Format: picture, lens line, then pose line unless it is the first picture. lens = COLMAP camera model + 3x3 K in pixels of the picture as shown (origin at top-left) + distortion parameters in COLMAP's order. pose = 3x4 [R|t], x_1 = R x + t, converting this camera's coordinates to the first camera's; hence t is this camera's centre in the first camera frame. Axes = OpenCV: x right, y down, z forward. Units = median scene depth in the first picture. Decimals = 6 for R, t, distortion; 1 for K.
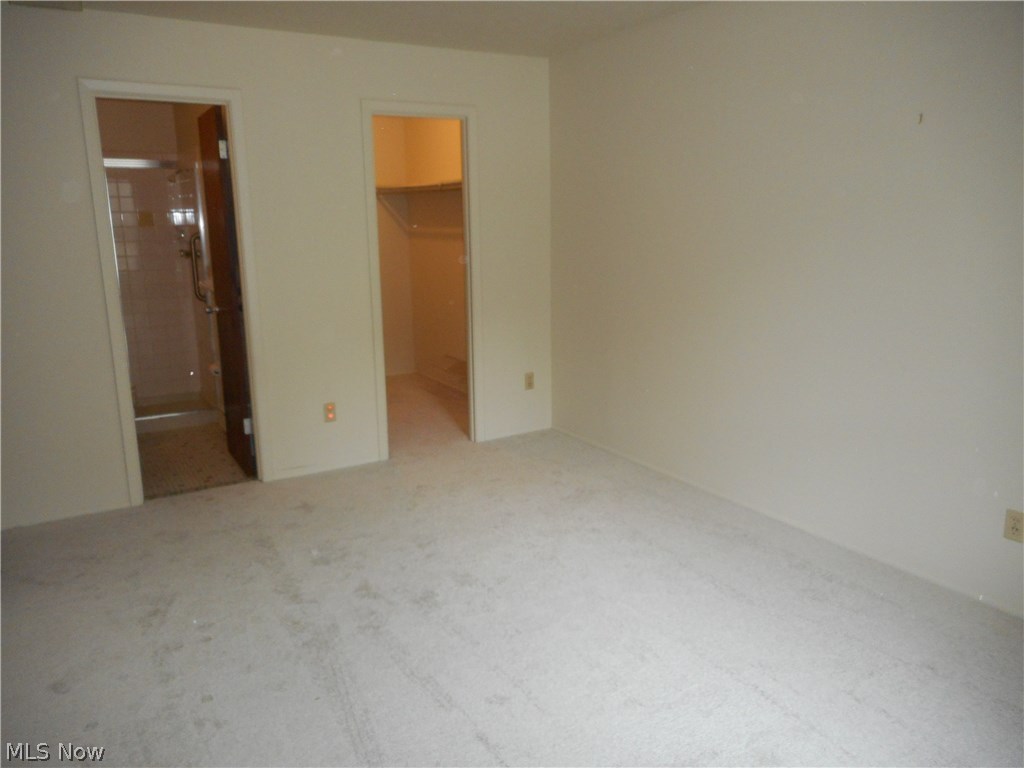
lens RADIAL K [[765.2, 0, 509.6], [0, 765.2, 389.4], [0, 0, 1]] dist [-0.006268, 0.014150]
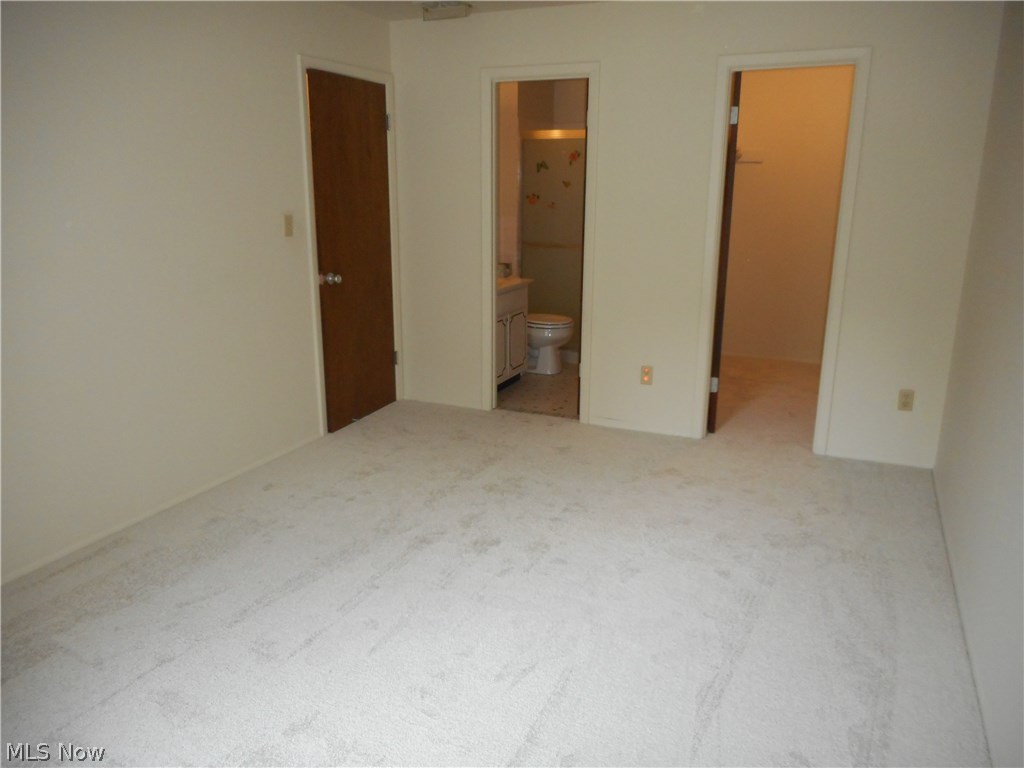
lens RADIAL K [[765.2, 0, 509.2], [0, 765.2, 378.1], [0, 0, 1]] dist [-0.006268, 0.014150]
pose [[0.566630, 0.220285, -0.793980, 0.505120], [-0.193857, 0.972193, 0.131381, -0.069485], [0.800843, 0.079474, 0.593578, 0.269134]]
